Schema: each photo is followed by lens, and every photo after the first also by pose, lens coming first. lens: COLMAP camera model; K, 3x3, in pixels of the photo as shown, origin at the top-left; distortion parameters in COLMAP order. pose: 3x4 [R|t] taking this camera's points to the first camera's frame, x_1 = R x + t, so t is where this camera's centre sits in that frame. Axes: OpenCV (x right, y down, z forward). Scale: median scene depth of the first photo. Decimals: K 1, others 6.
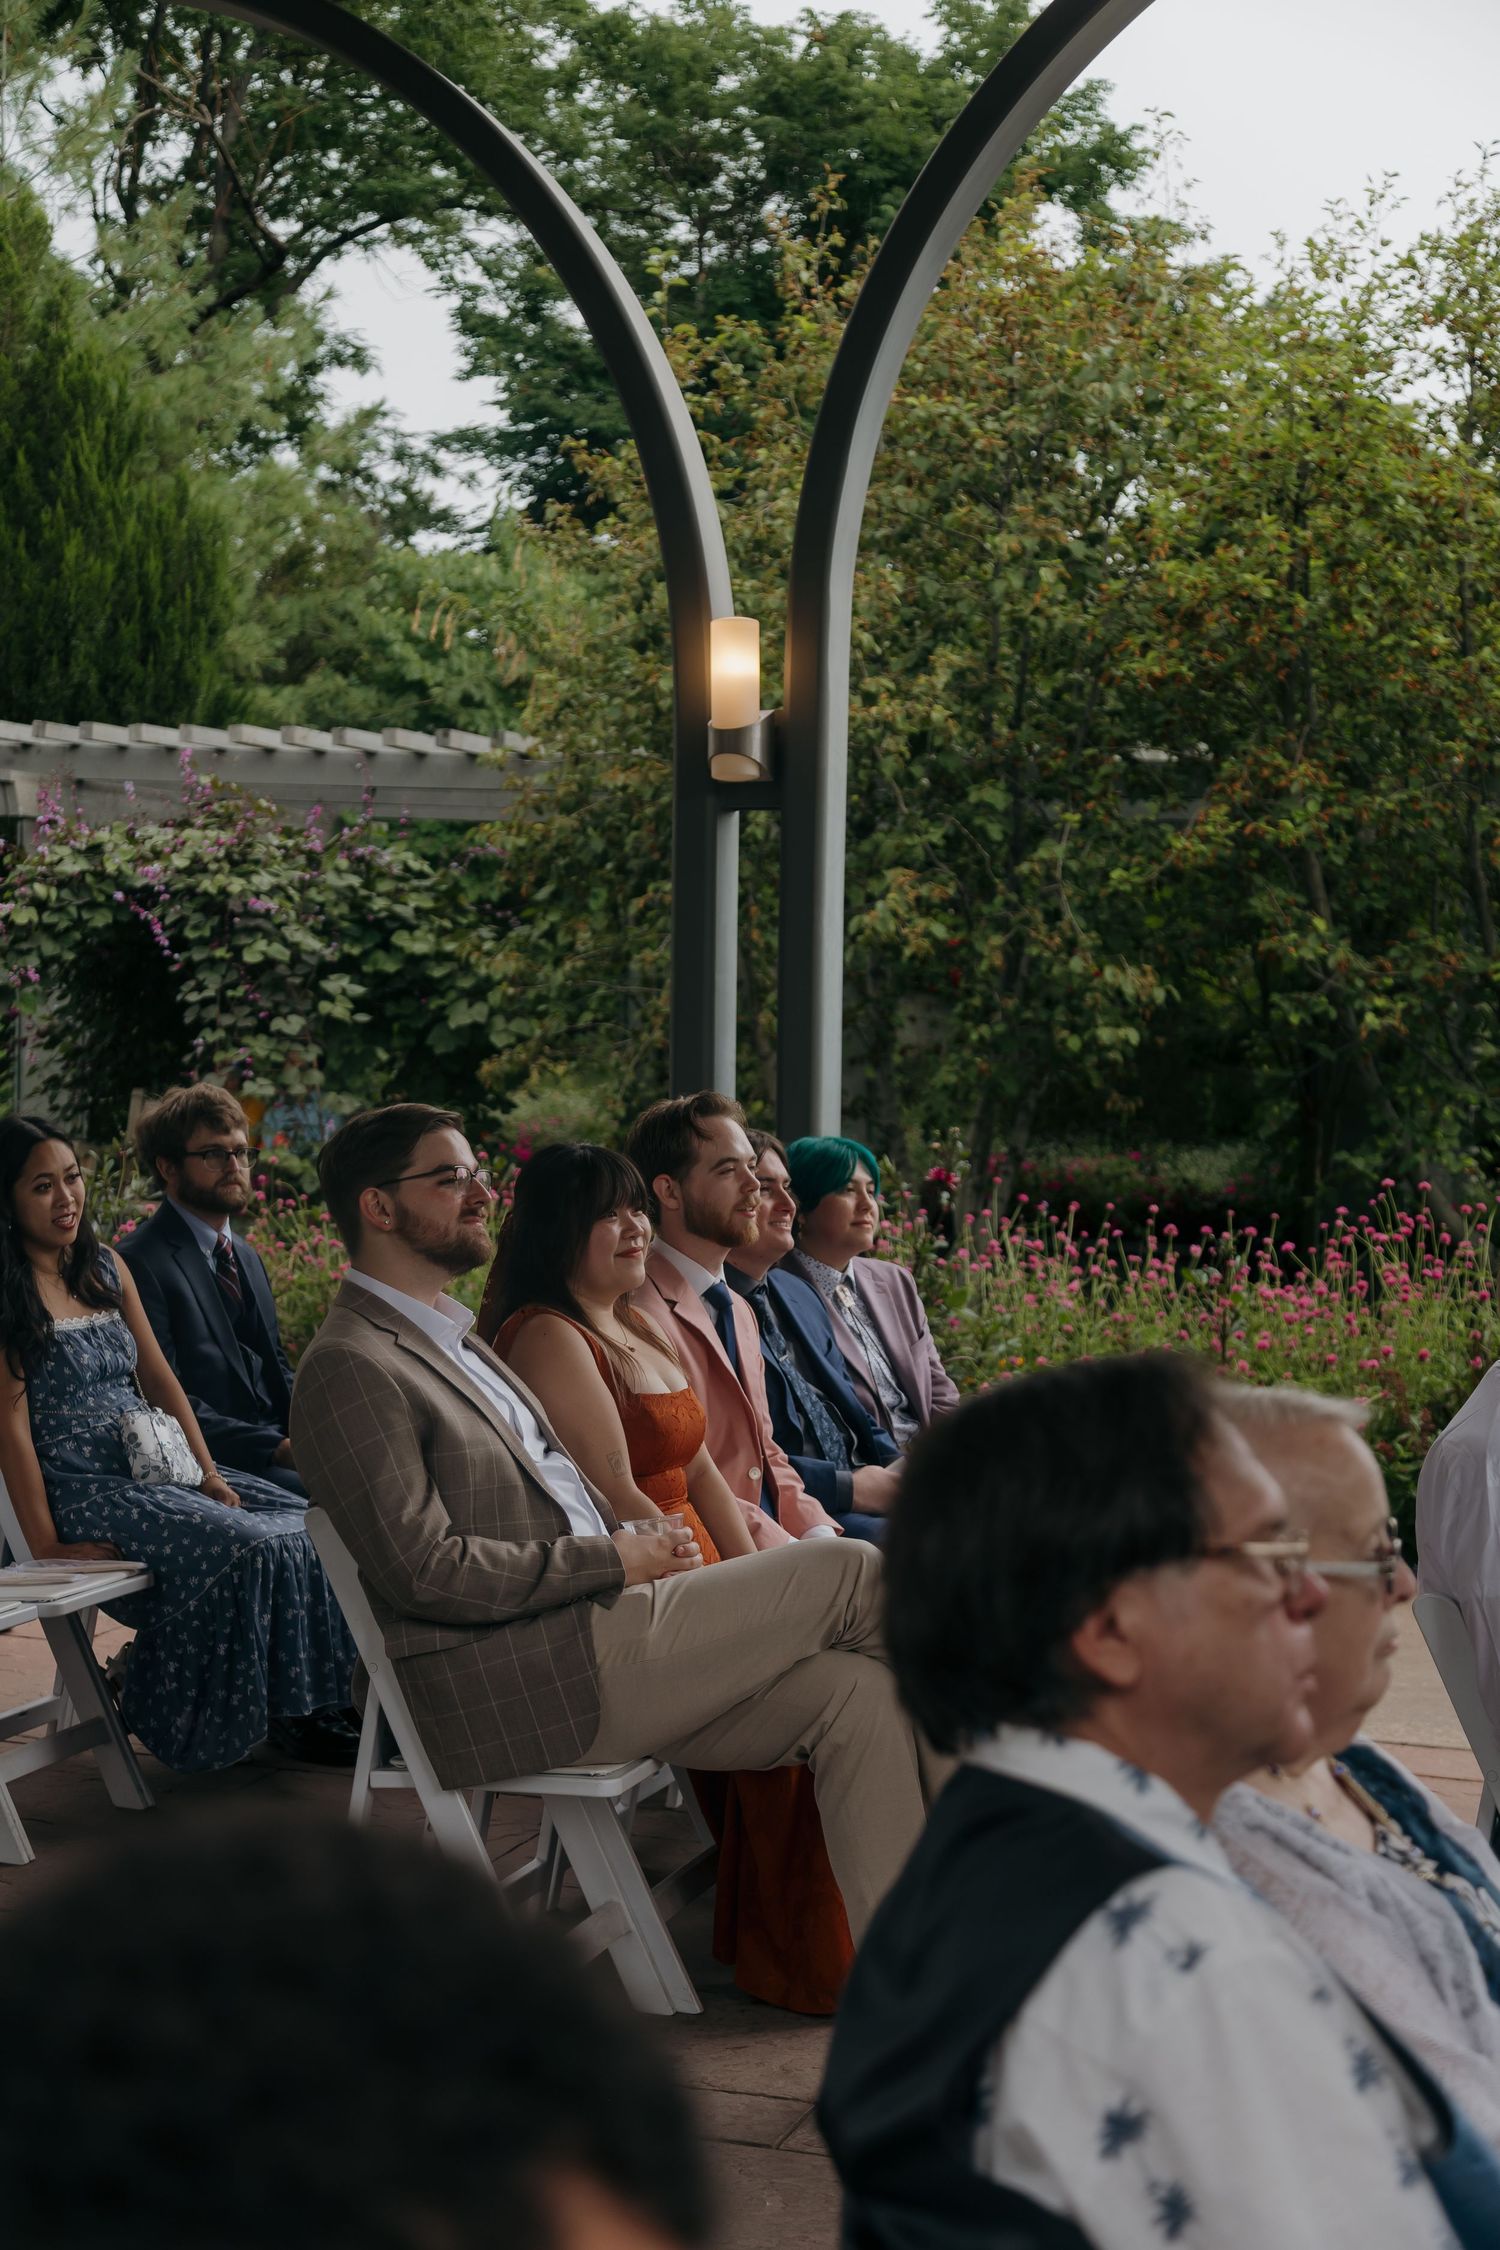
lens RADIAL K [[3395.5, 0, 750.0], [0, 3395.5, 1125.0], [0, 0, 1]] dist [0.002528, -0.033889]
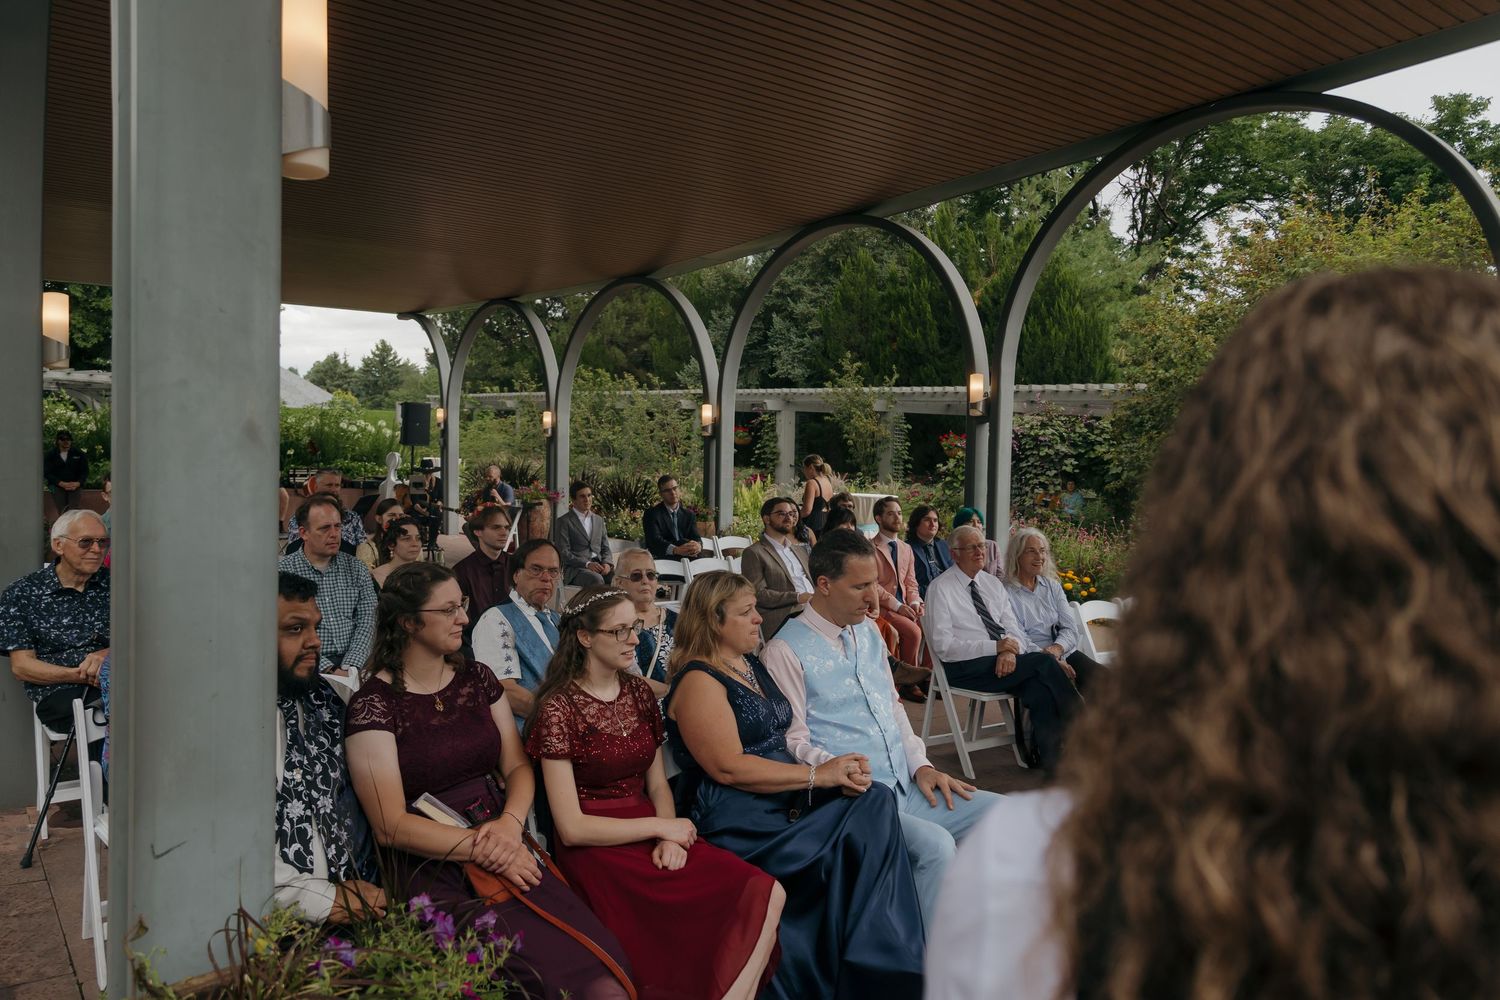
lens RADIAL K [[1058.5, 0, 750.0], [0, 1058.5, 500.0], [0, 0, 1]] dist [0.024147, -0.001892]
pose [[0.820469, 0.026616, -0.571072, 0.228657], [-0.024883, 0.999632, 0.010840, -0.005630], [0.571150, 0.005316, 0.820829, -0.069153]]
